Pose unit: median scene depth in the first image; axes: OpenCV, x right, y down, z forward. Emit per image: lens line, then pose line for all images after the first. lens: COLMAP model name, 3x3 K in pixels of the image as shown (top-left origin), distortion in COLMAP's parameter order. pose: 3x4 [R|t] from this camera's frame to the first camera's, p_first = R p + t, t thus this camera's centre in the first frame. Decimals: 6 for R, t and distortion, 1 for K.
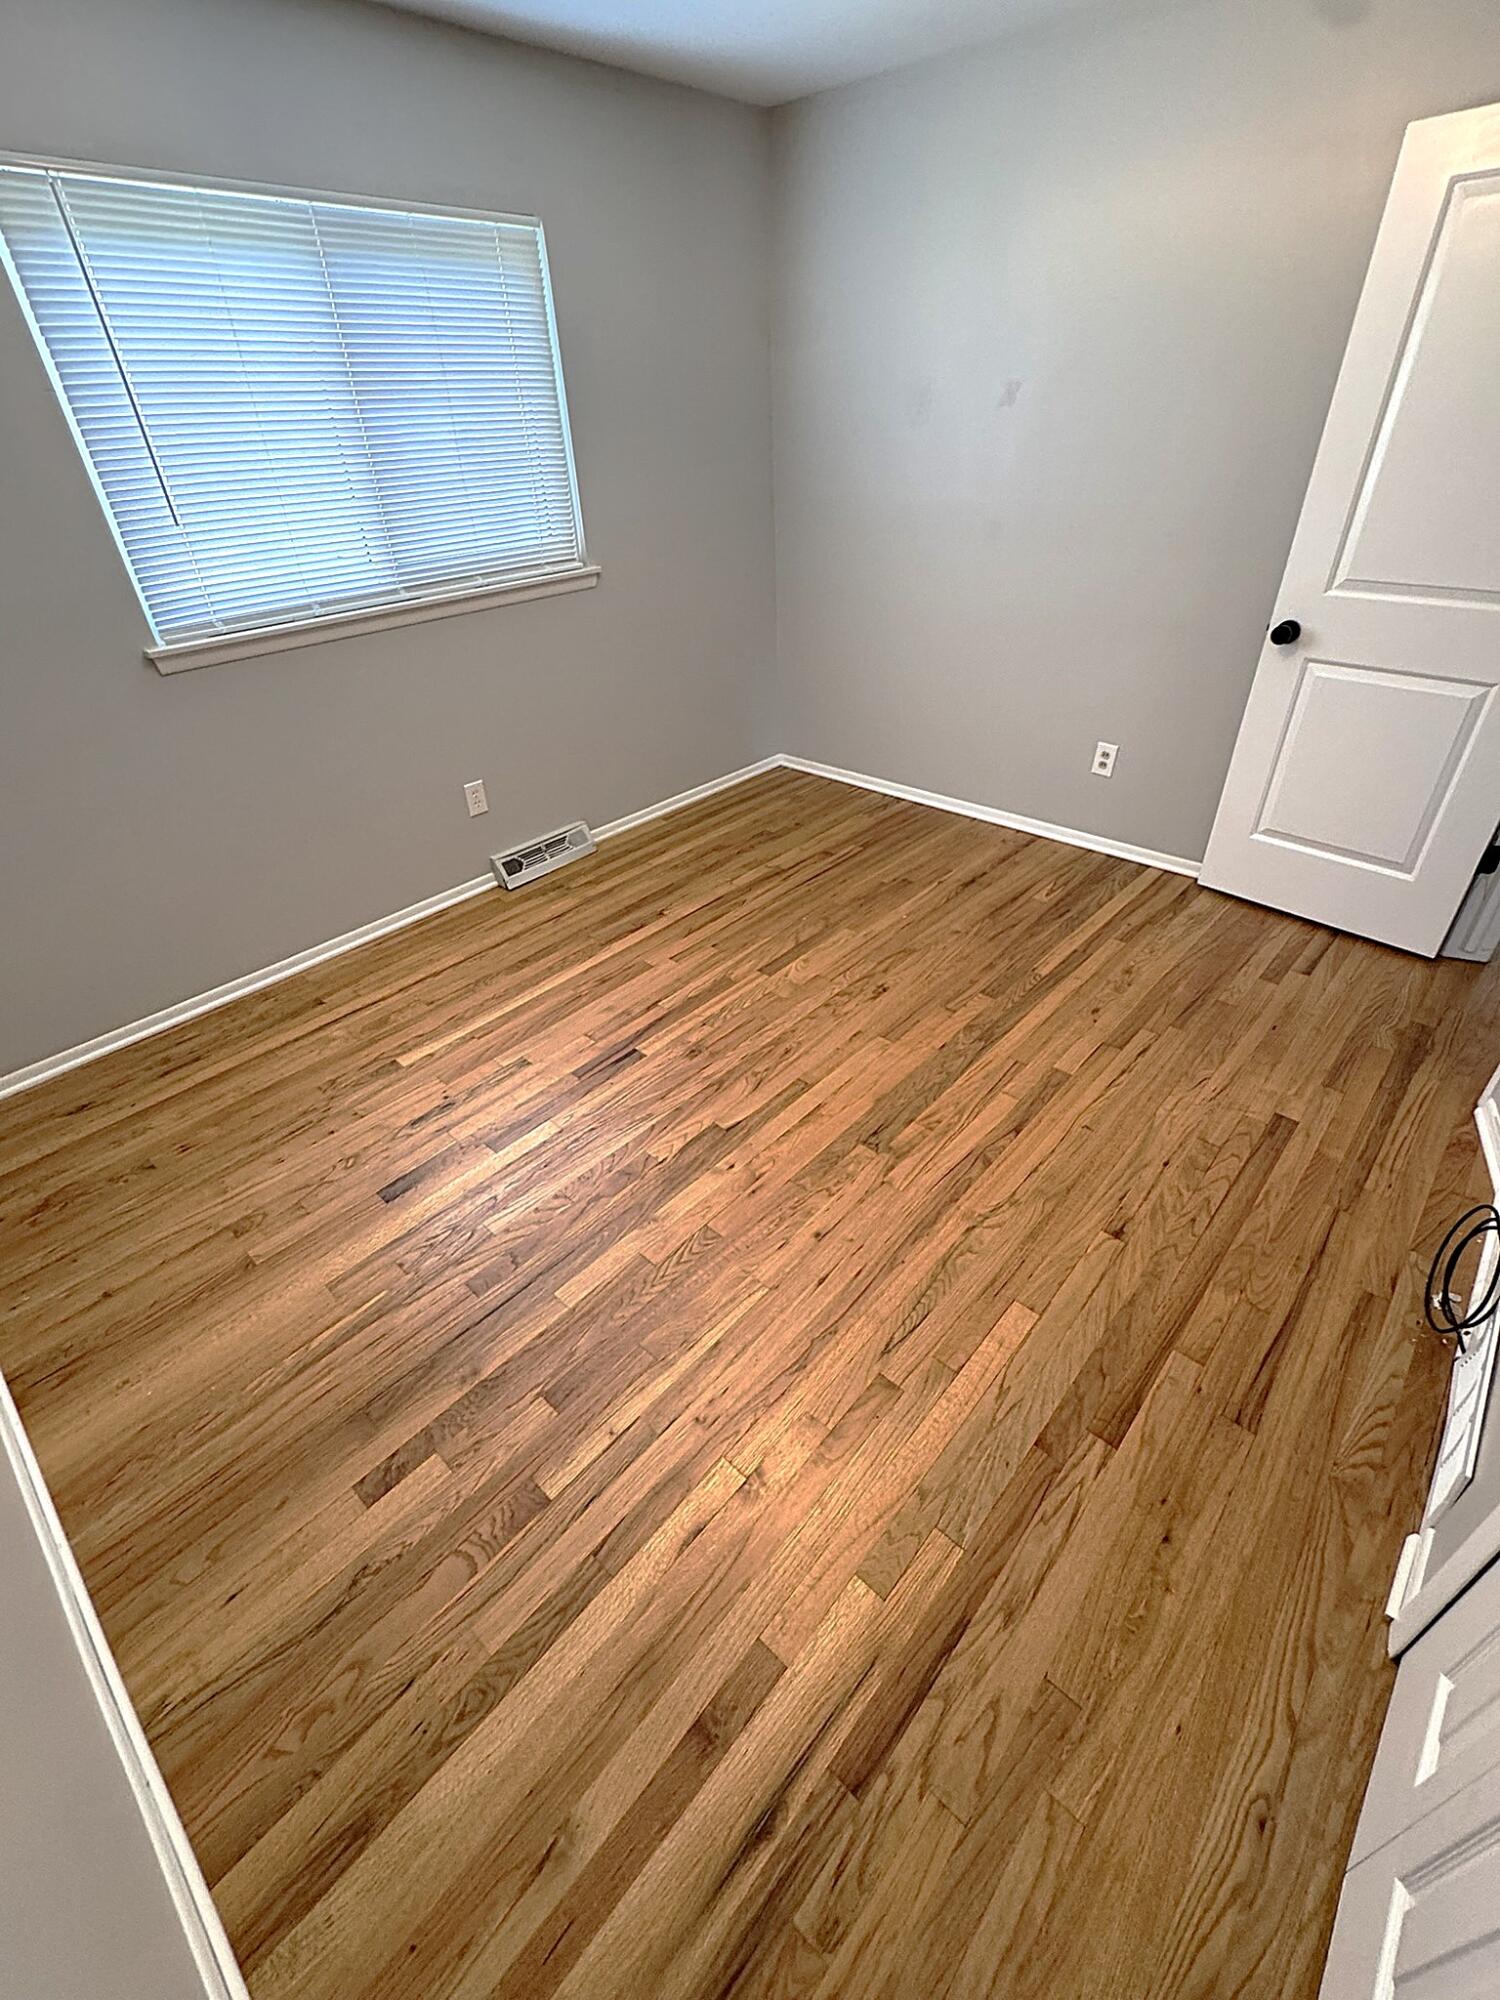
lens RADIAL K [[856.7, 0, 750.0], [0, 856.7, 1000.0], [0, 0, 1]] dist [-0.002372, -0.000217]
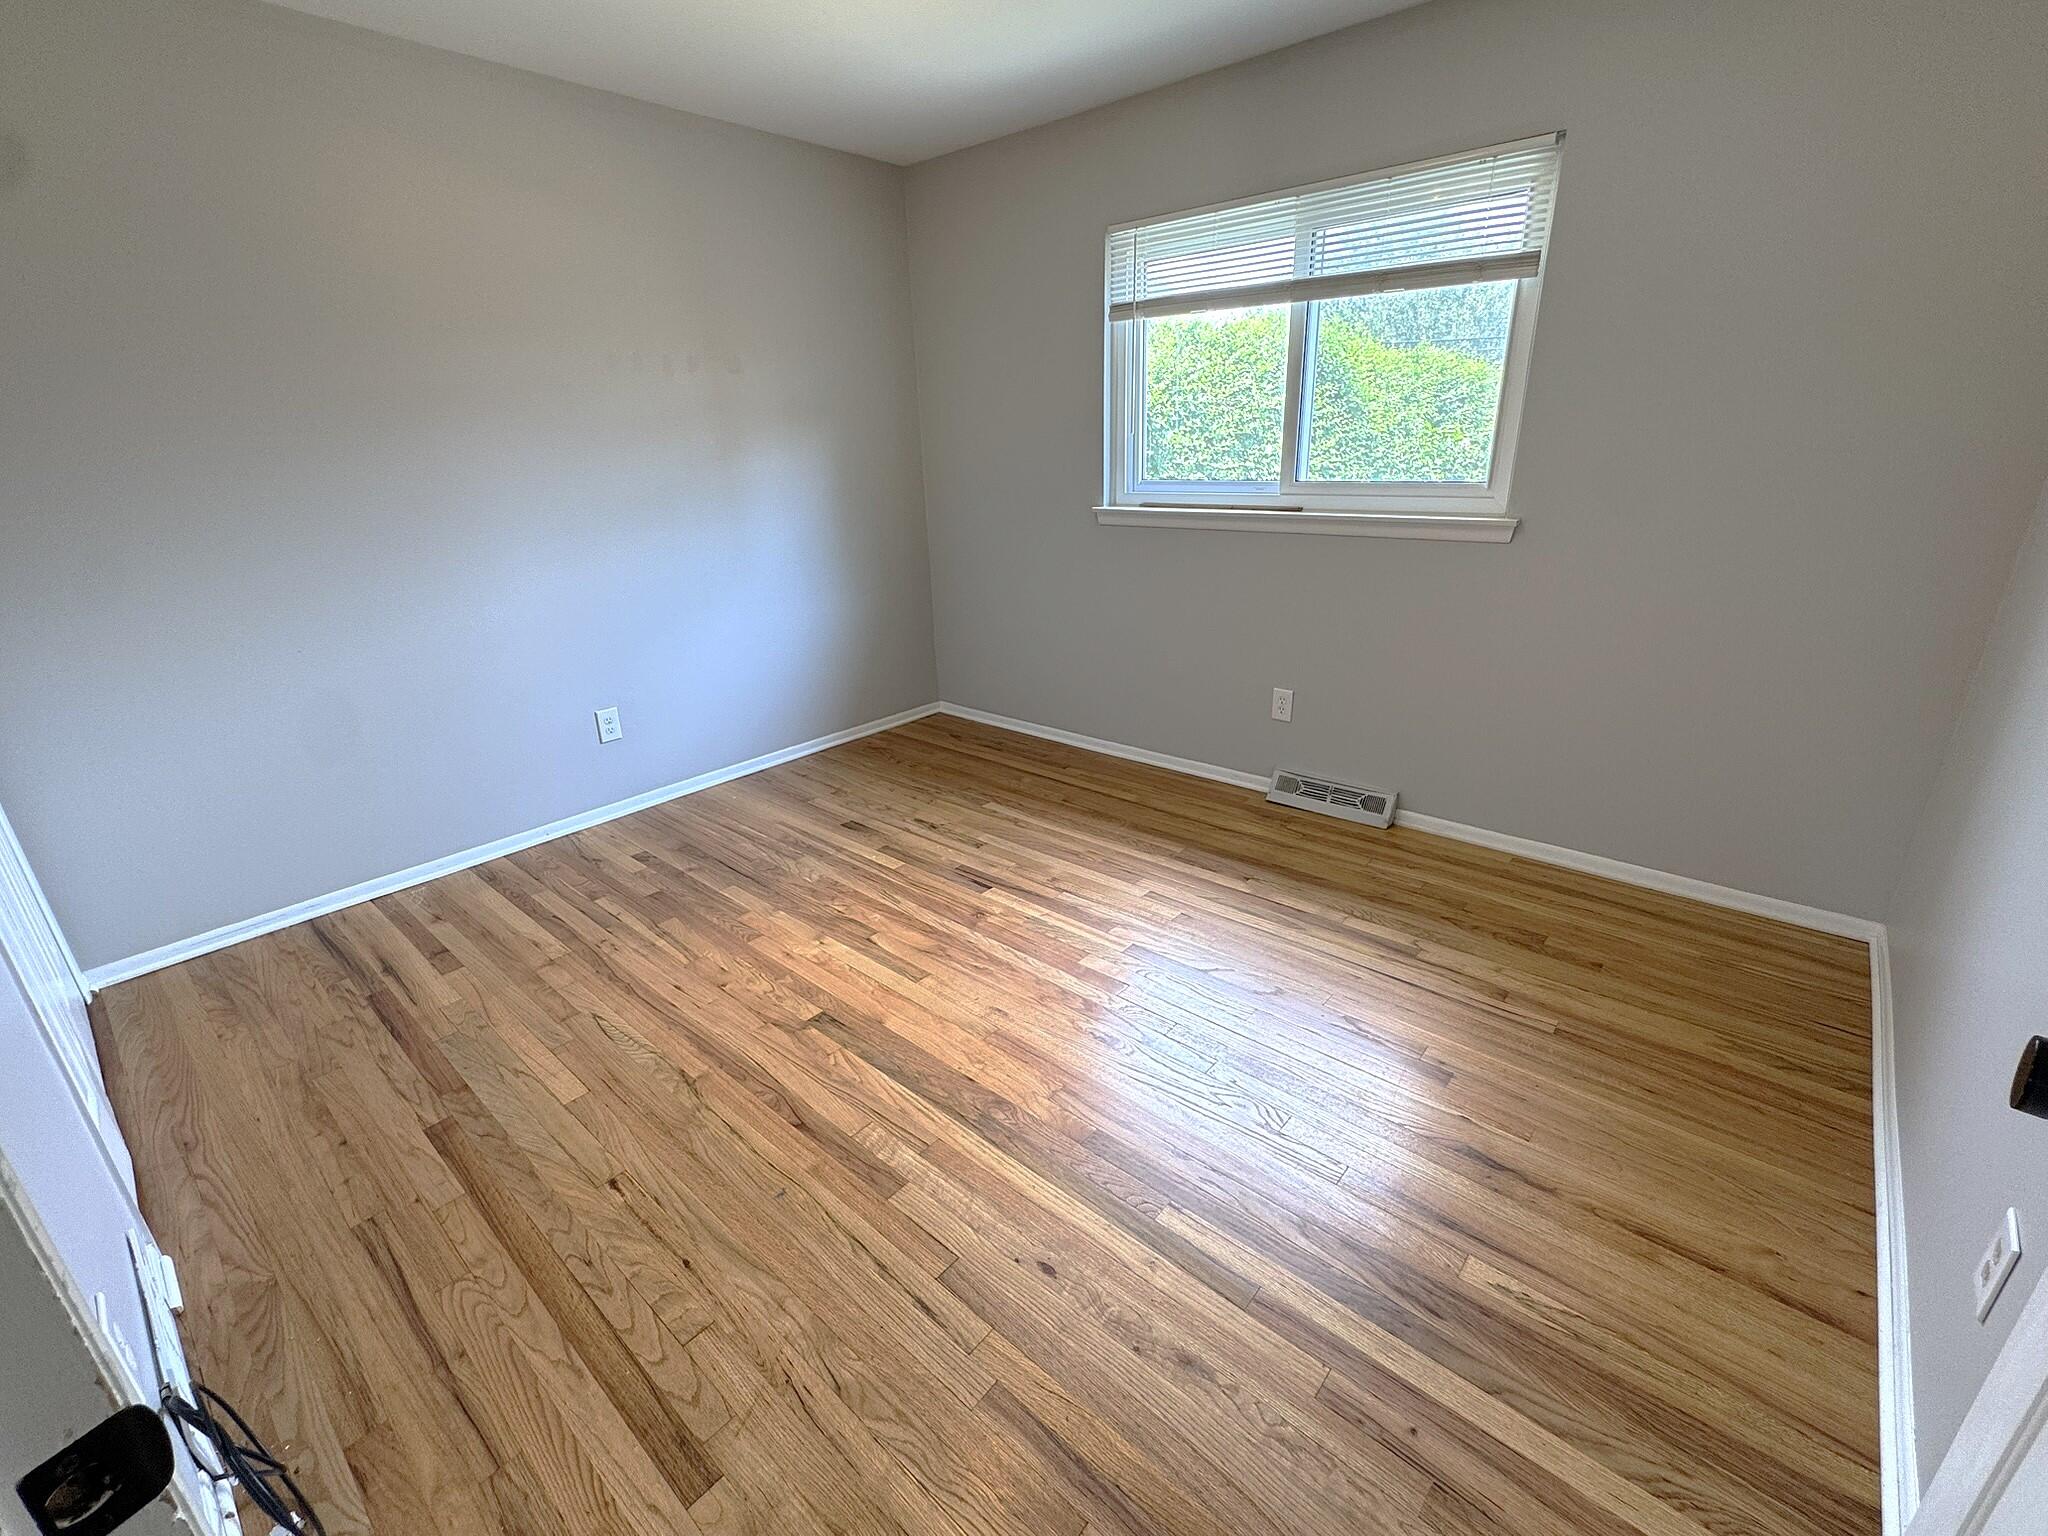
lens RADIAL K [[872.4, 0, 1025.6], [0, 872.4, 762.0], [0, 0, 1]] dist [-0.000298, -0.000931]
pose [[0.027446, 0.386116, -0.922042, 1.010719], [-0.543583, 0.779855, 0.310392, -0.530968], [0.838906, 0.492688, 0.231290, 0.853004]]
